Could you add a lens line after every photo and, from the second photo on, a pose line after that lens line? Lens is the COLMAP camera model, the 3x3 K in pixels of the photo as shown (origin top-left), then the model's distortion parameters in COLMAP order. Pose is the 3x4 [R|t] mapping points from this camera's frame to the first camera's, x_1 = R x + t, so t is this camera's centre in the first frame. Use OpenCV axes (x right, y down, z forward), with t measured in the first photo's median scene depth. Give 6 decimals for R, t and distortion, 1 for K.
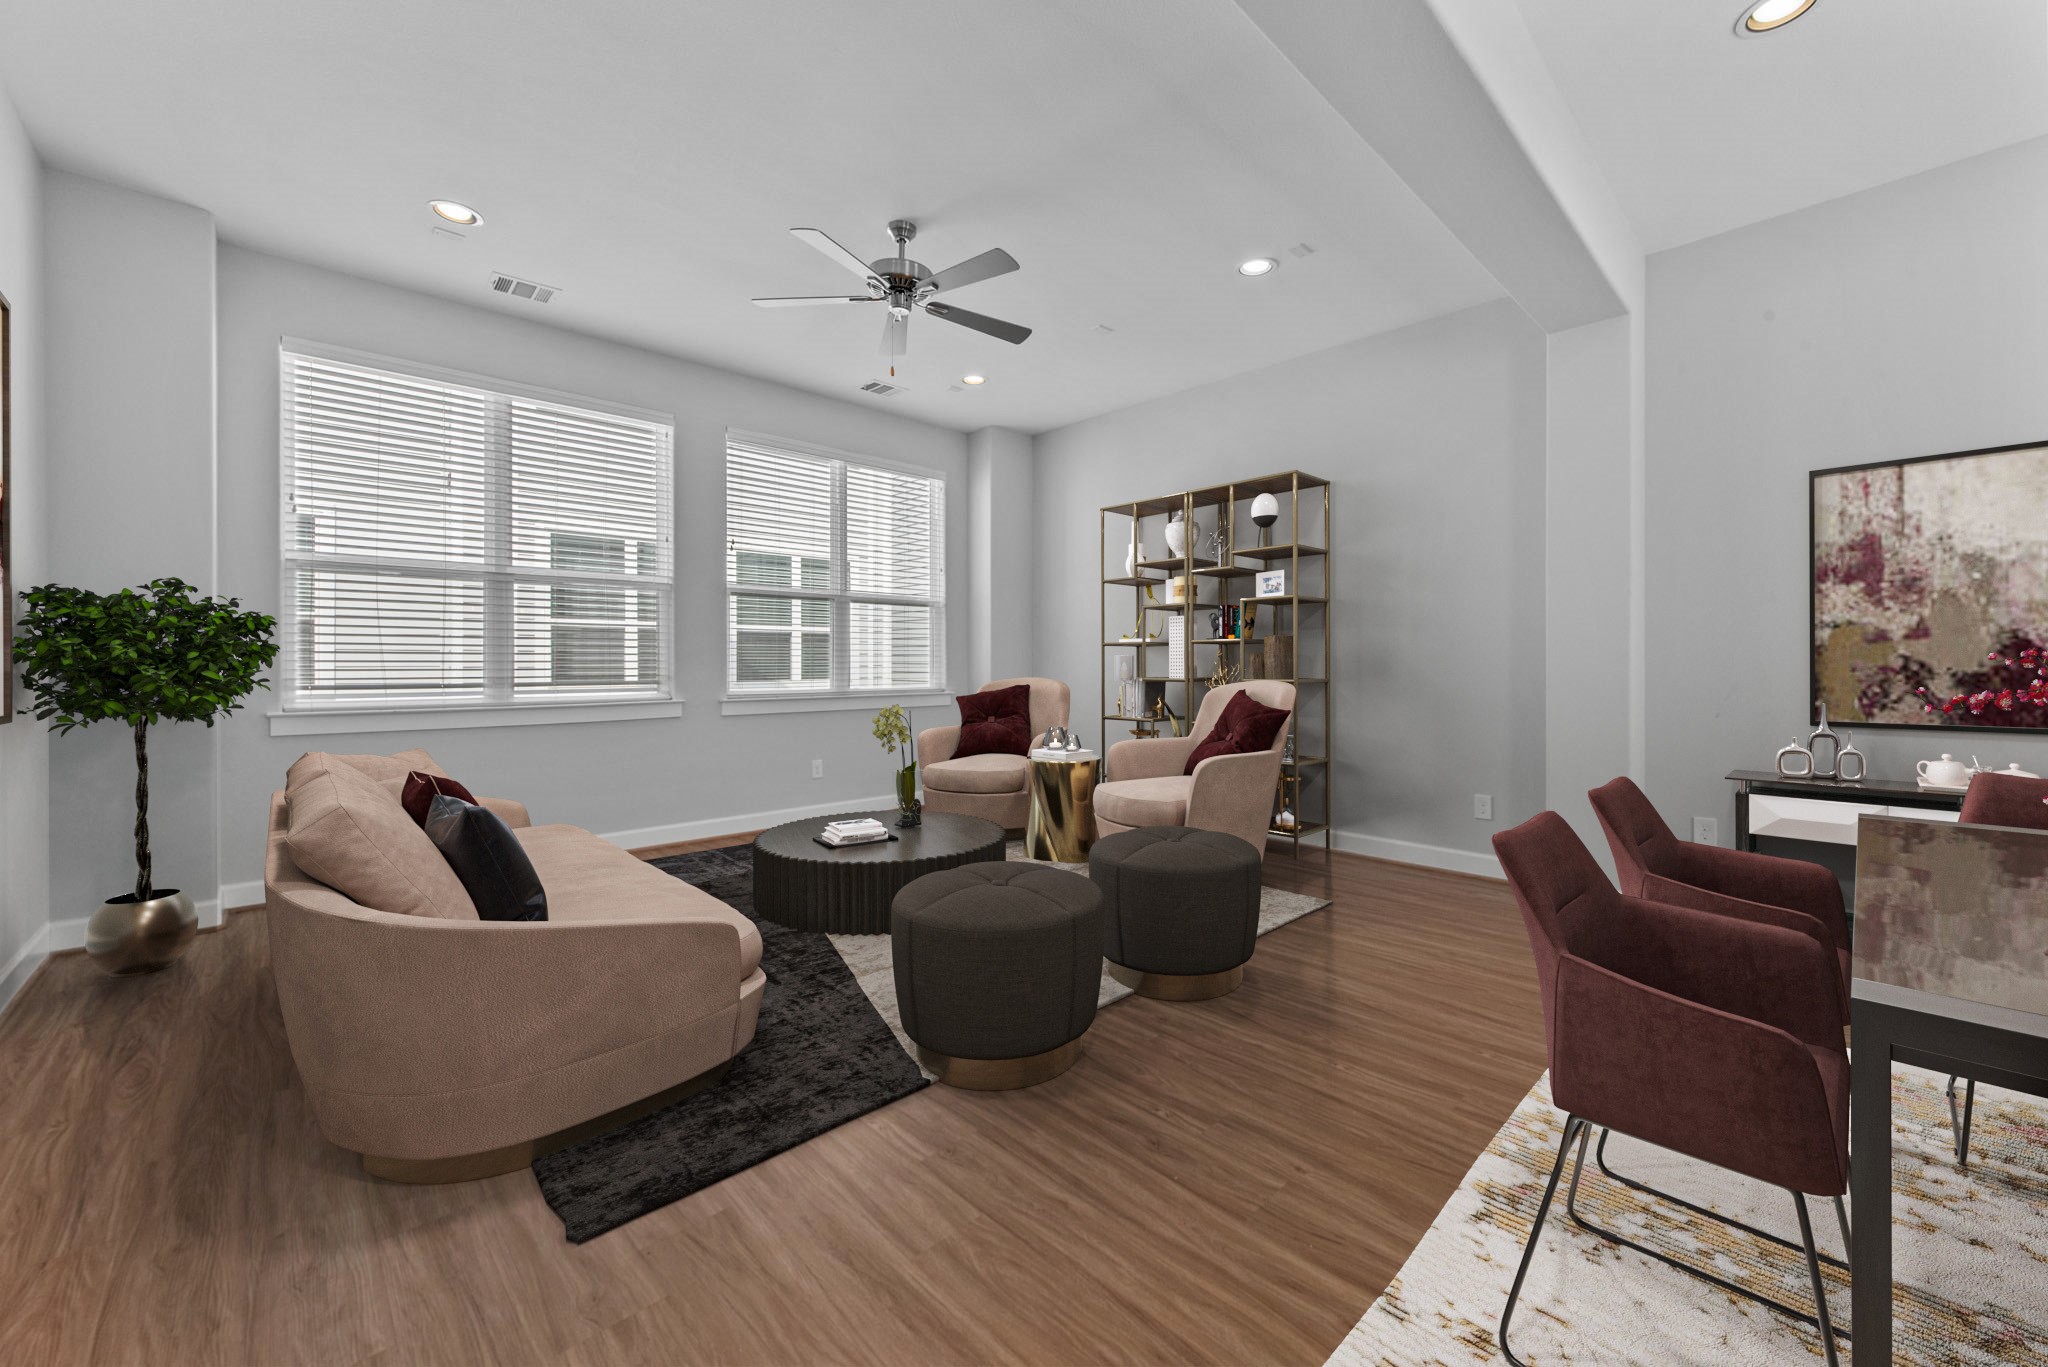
lens RADIAL K [[794.1, 0, 1028.4], [0, 794.1, 681.4], [0, 0, 1]] dist [-0.001377, -0.000622]
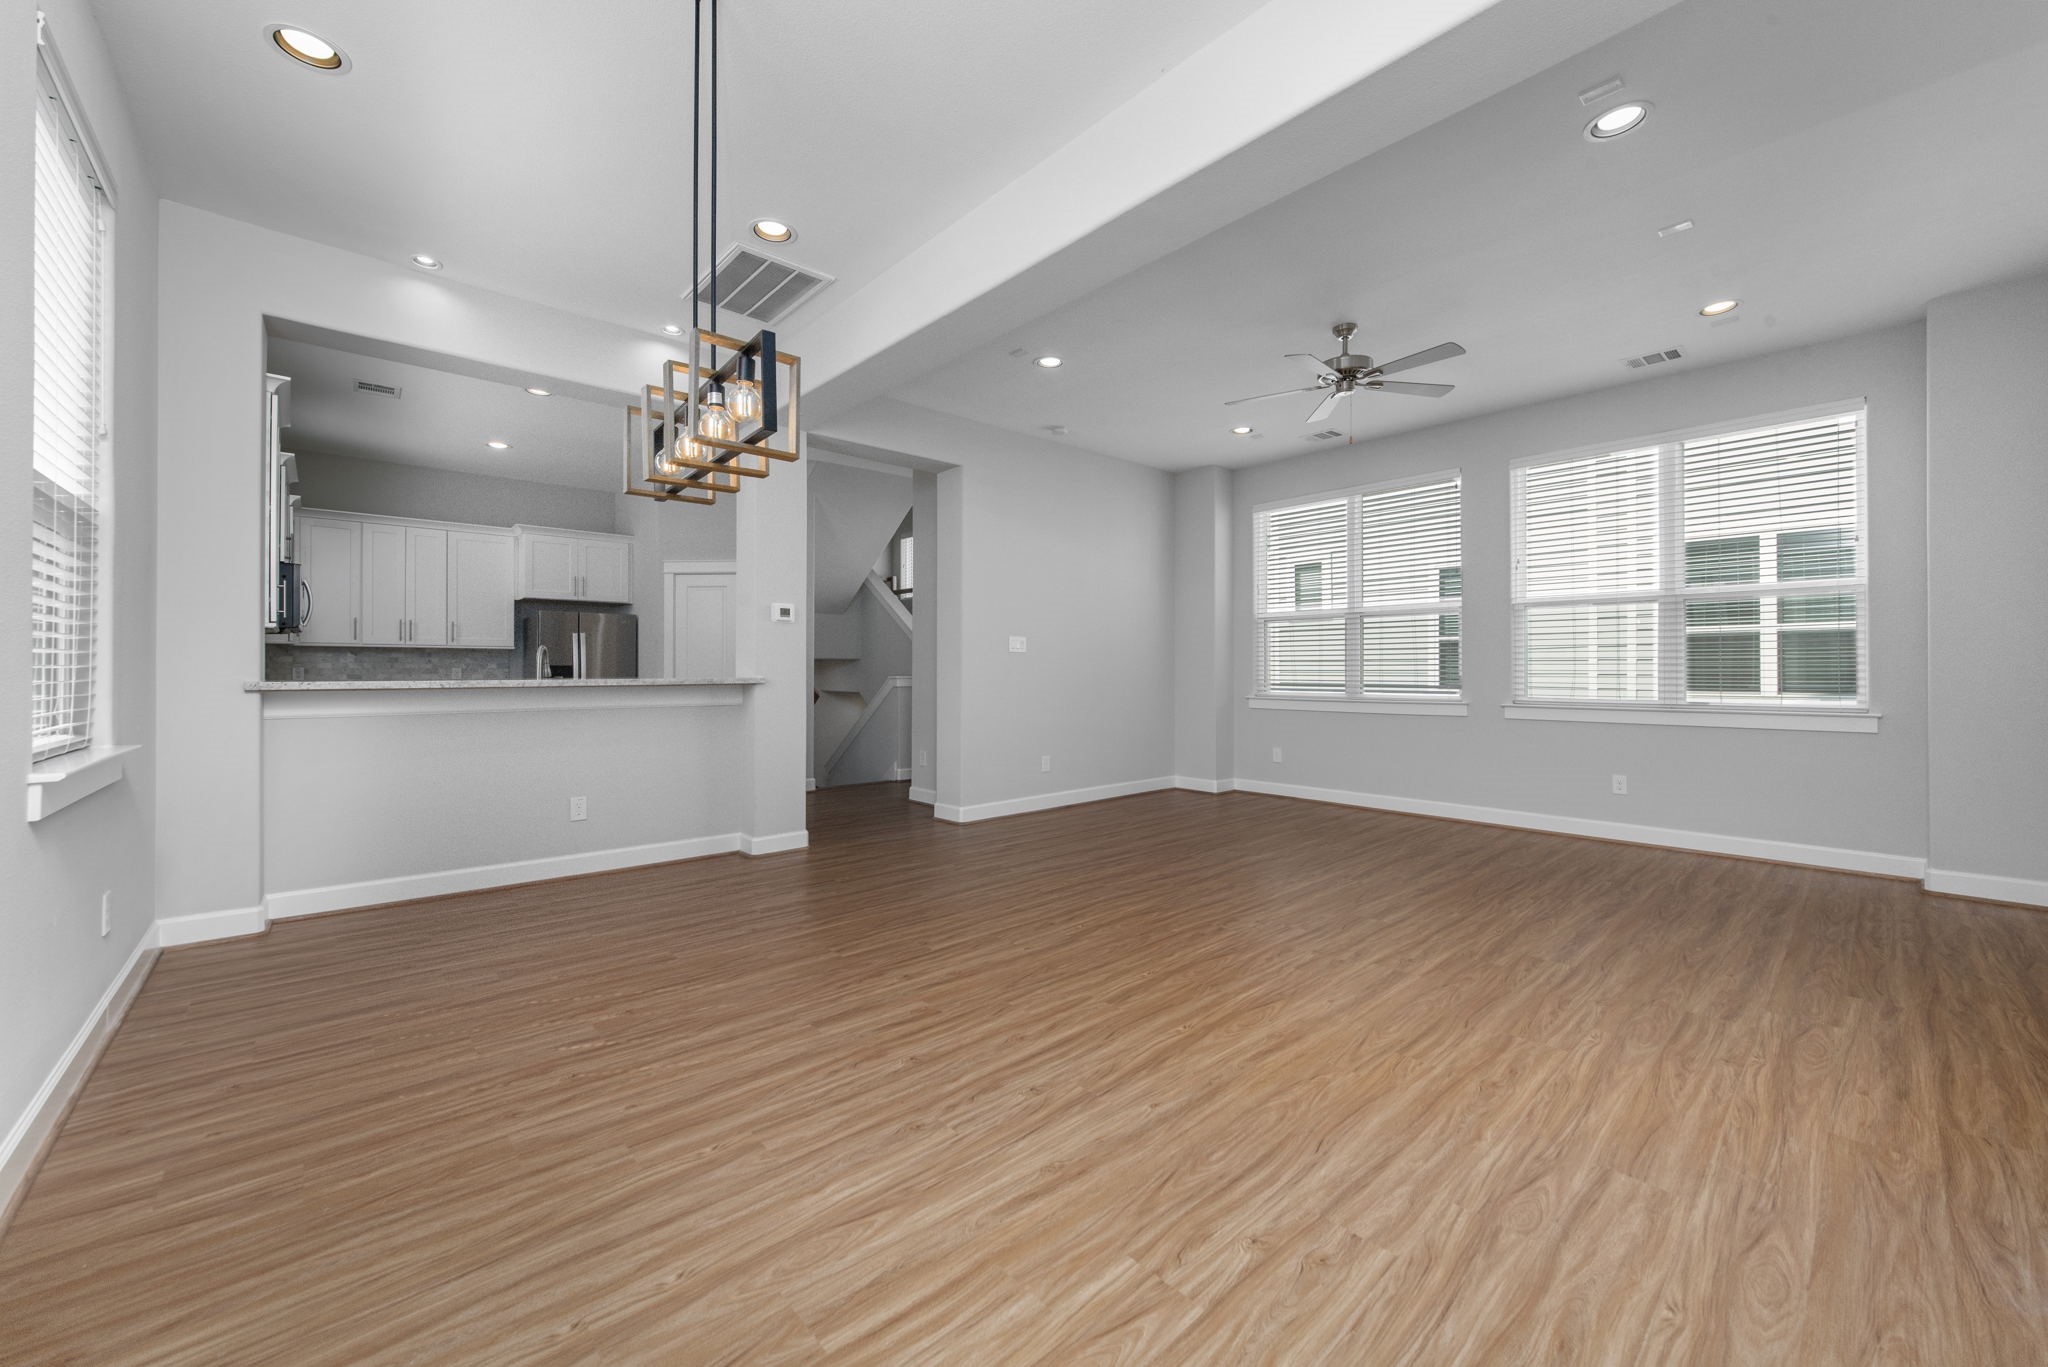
lens RADIAL K [[794.1, 0, 1038.7], [0, 794.1, 671.6], [0, 0, 1]] dist [-0.001377, -0.000622]
pose [[-0.033348, -0.002678, -0.999440, 1.032162], [-0.019453, 0.999809, -0.002030, -0.009820], [0.999254, 0.019375, -0.033394, 0.510258]]
